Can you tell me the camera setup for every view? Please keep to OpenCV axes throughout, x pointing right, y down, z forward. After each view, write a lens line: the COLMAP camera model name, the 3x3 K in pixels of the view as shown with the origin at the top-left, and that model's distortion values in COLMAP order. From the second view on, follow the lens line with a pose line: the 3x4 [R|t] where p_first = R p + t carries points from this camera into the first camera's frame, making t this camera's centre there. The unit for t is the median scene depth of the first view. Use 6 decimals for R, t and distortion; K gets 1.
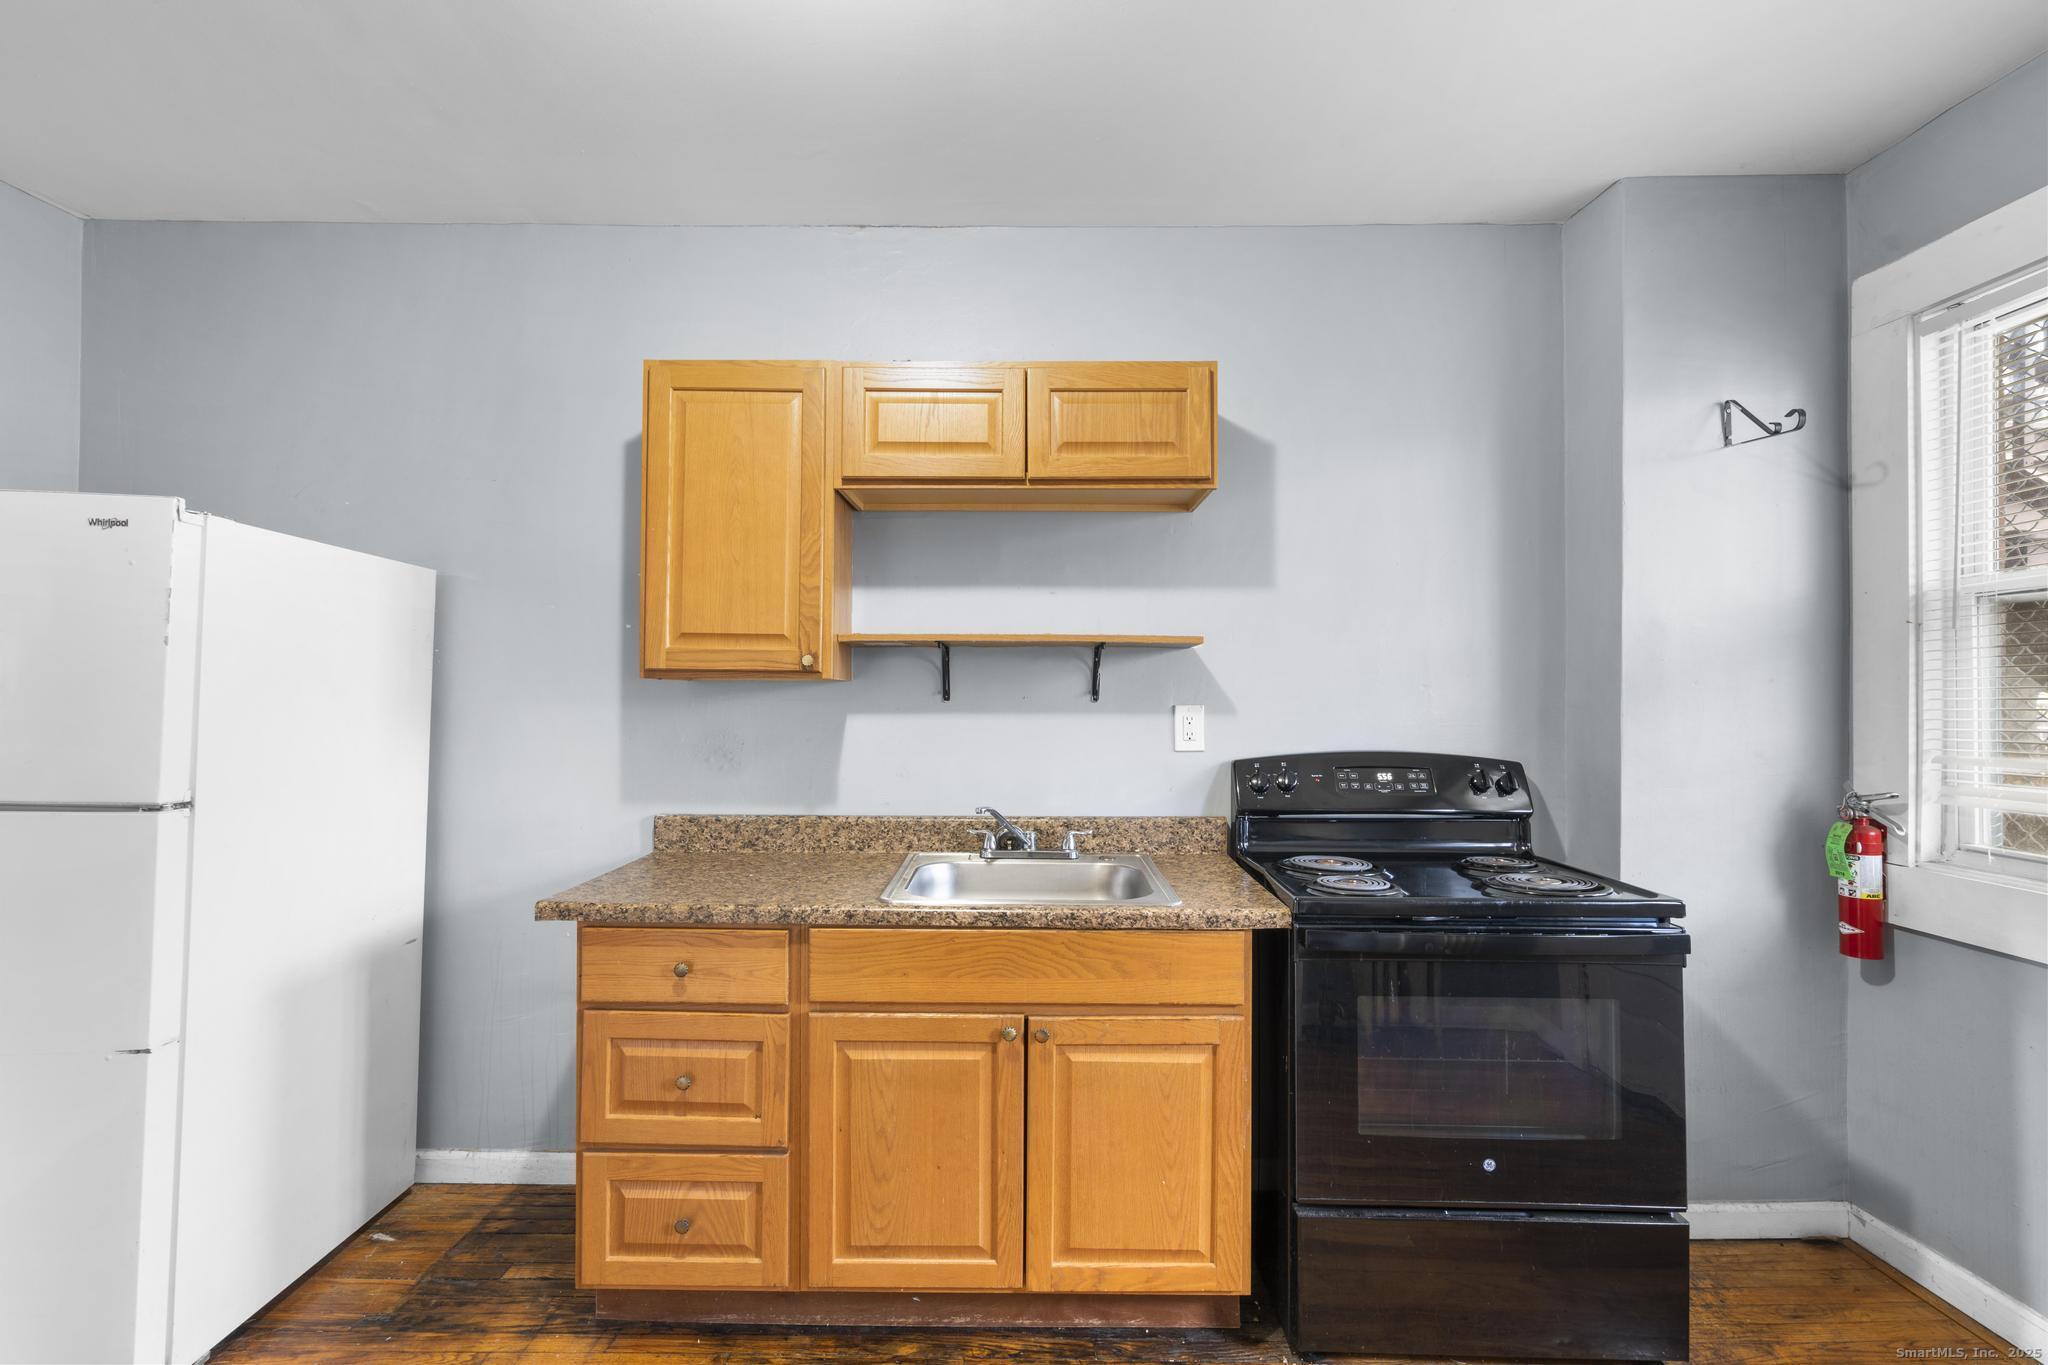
lens RADIAL K [[930.7, 0, 1021.4], [0, 930.7, 681.2], [0, 0, 1]] dist [-0.001903, 0.001780]
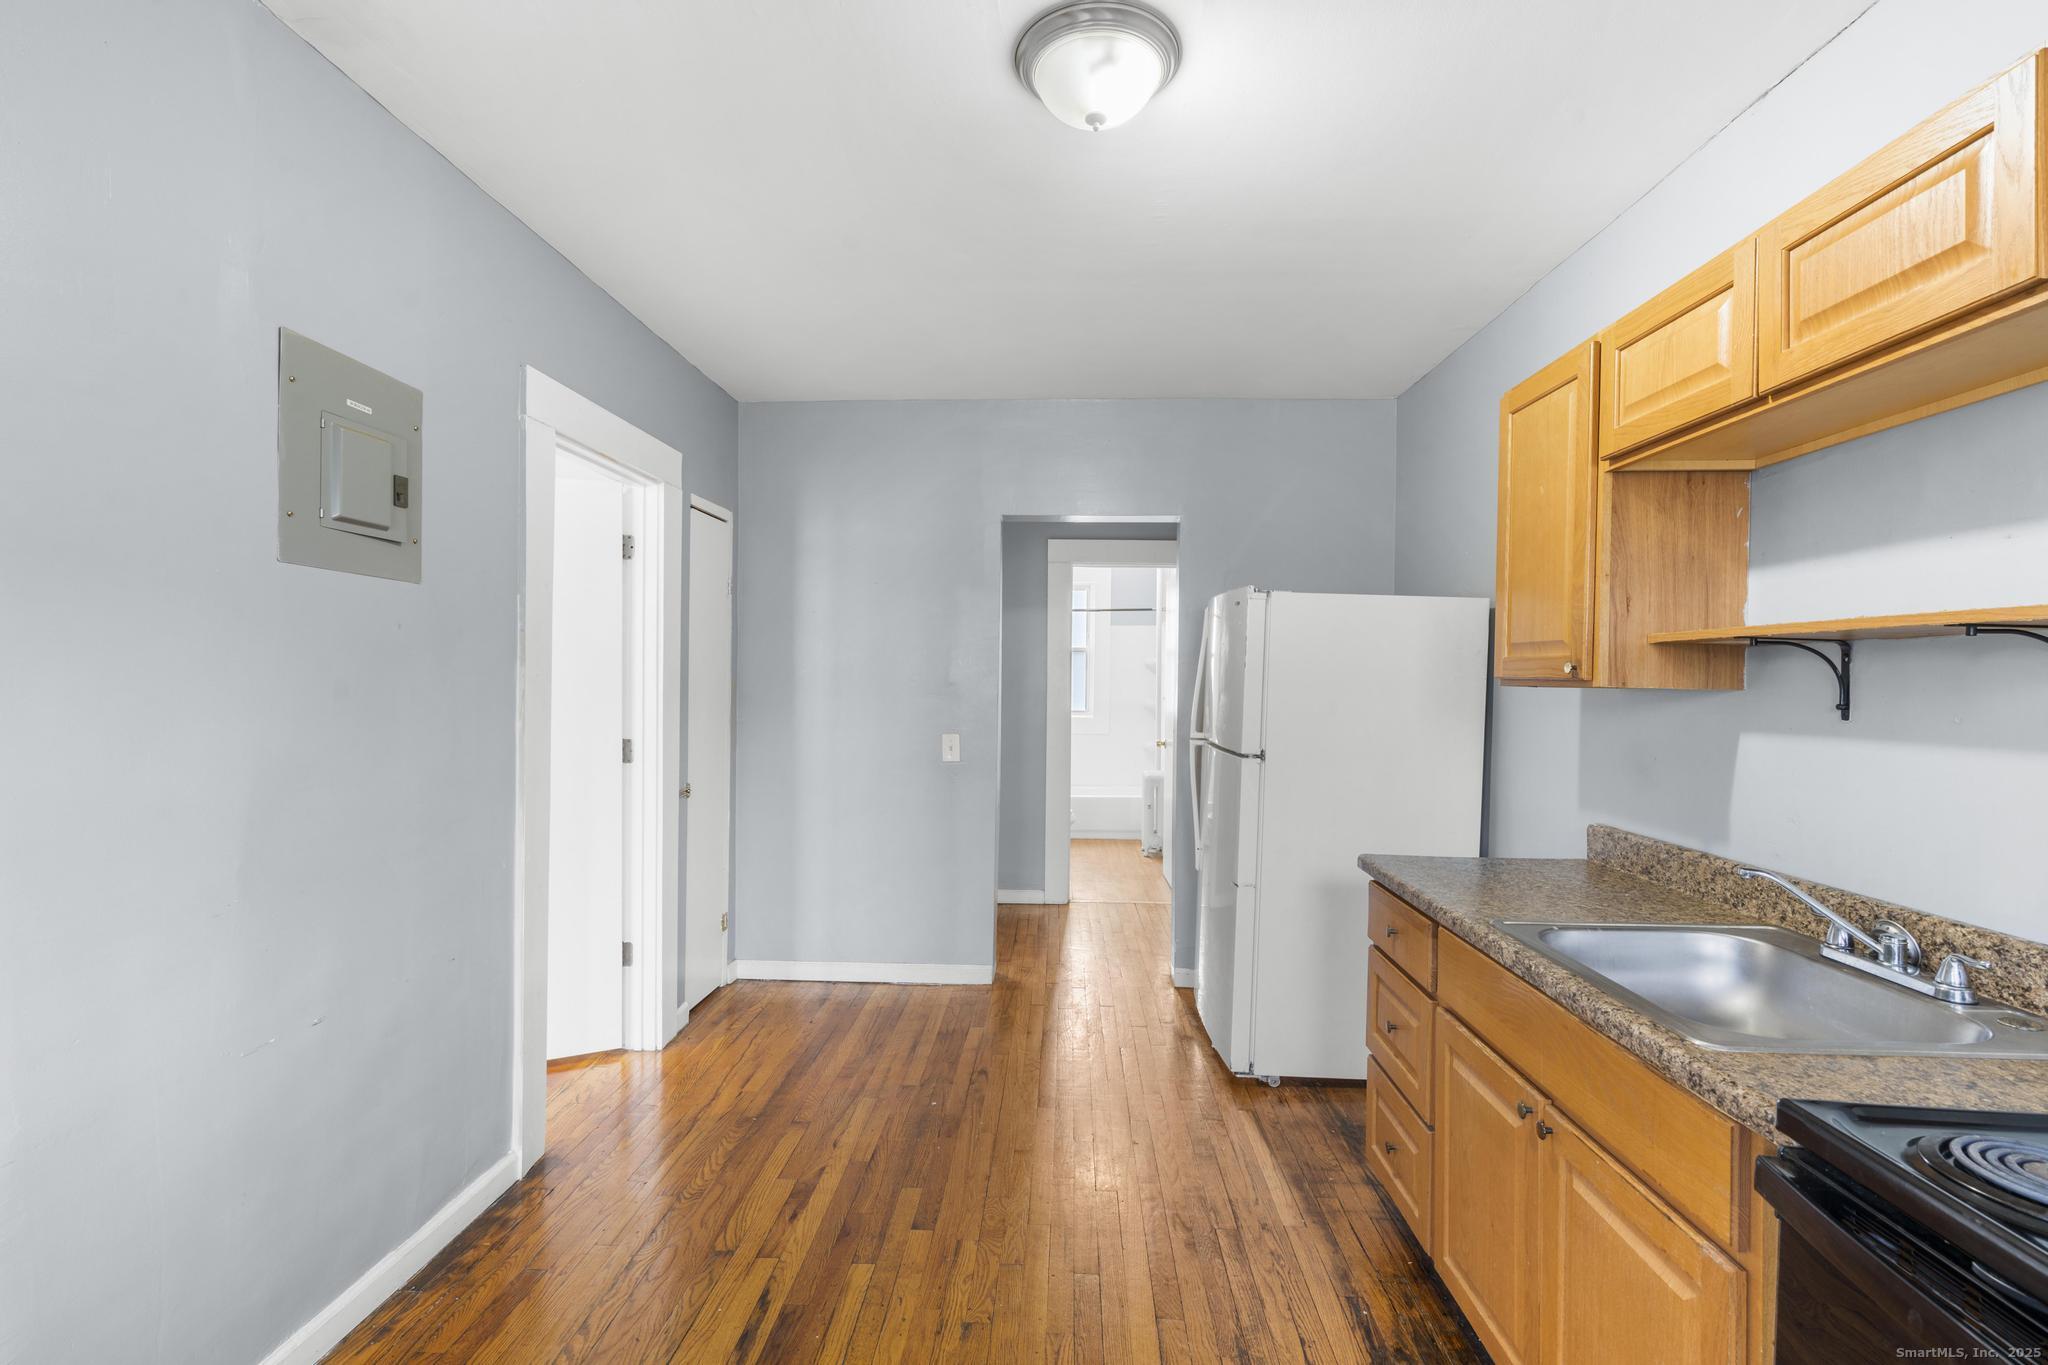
lens RADIAL K [[930.7, 0, 1021.4], [0, 930.7, 681.2], [0, 0, 1]] dist [-0.001903, 0.001780]
pose [[-0.044759, -0.003214, -0.998993, 0.731609], [-0.004495, 0.999985, -0.003016, -0.002841], [0.998988, 0.004356, -0.044773, 0.504392]]
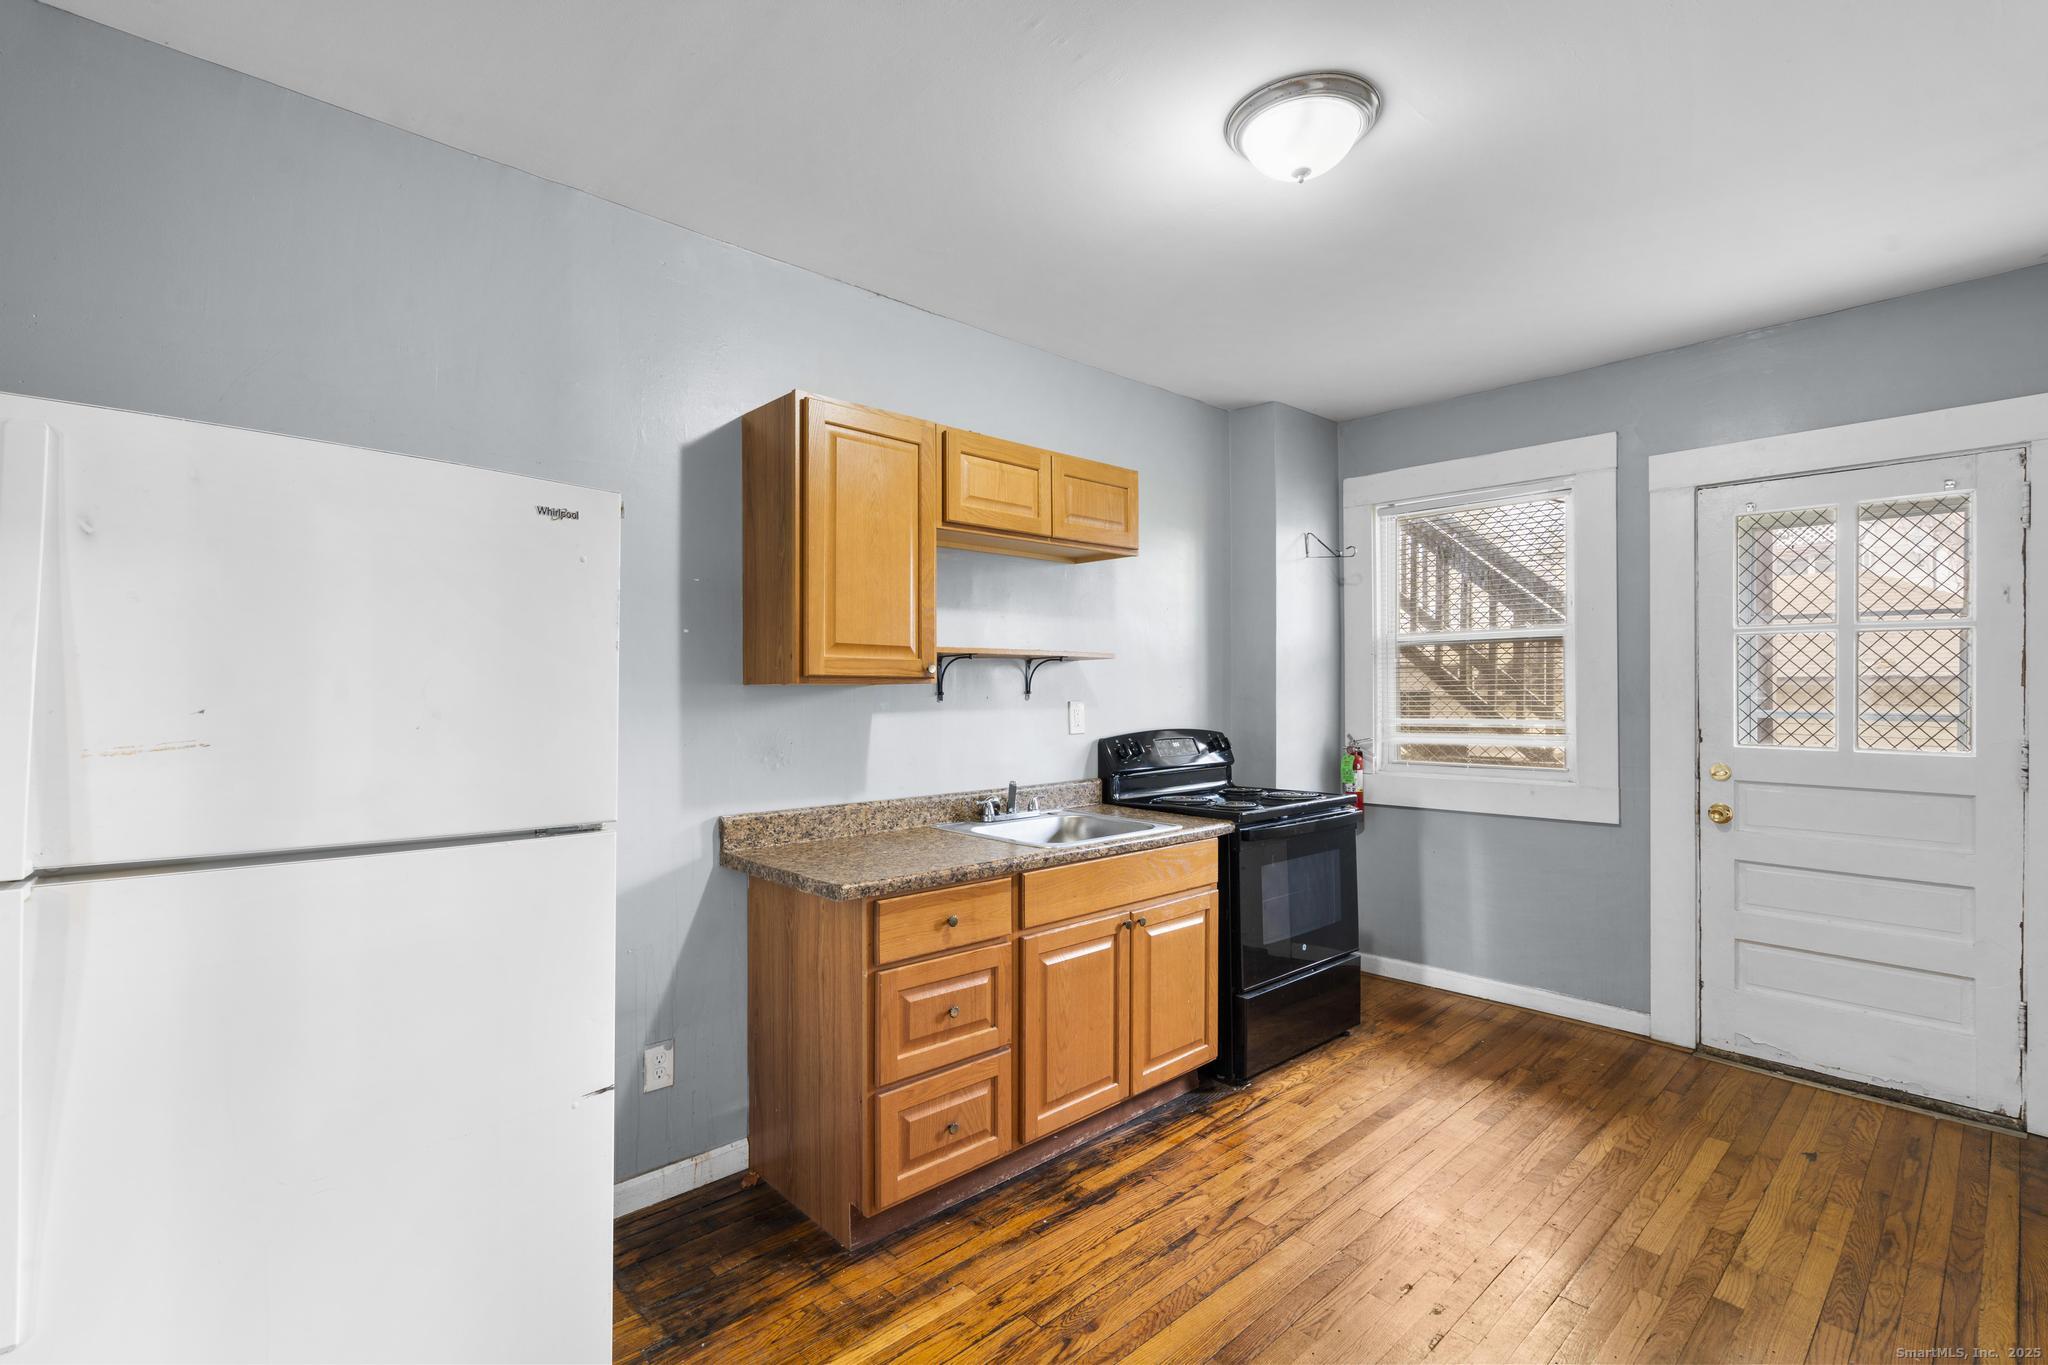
lens RADIAL K [[930.7, 0, 1021.4], [0, 930.7, 681.2], [0, 0, 1]] dist [-0.001903, 0.001780]
pose [[0.730766, -0.001136, 0.682627, -0.988113], [0.000145, 0.999999, 0.001509, -0.007737], [-0.682628, -0.001003, 0.730765, 0.032040]]
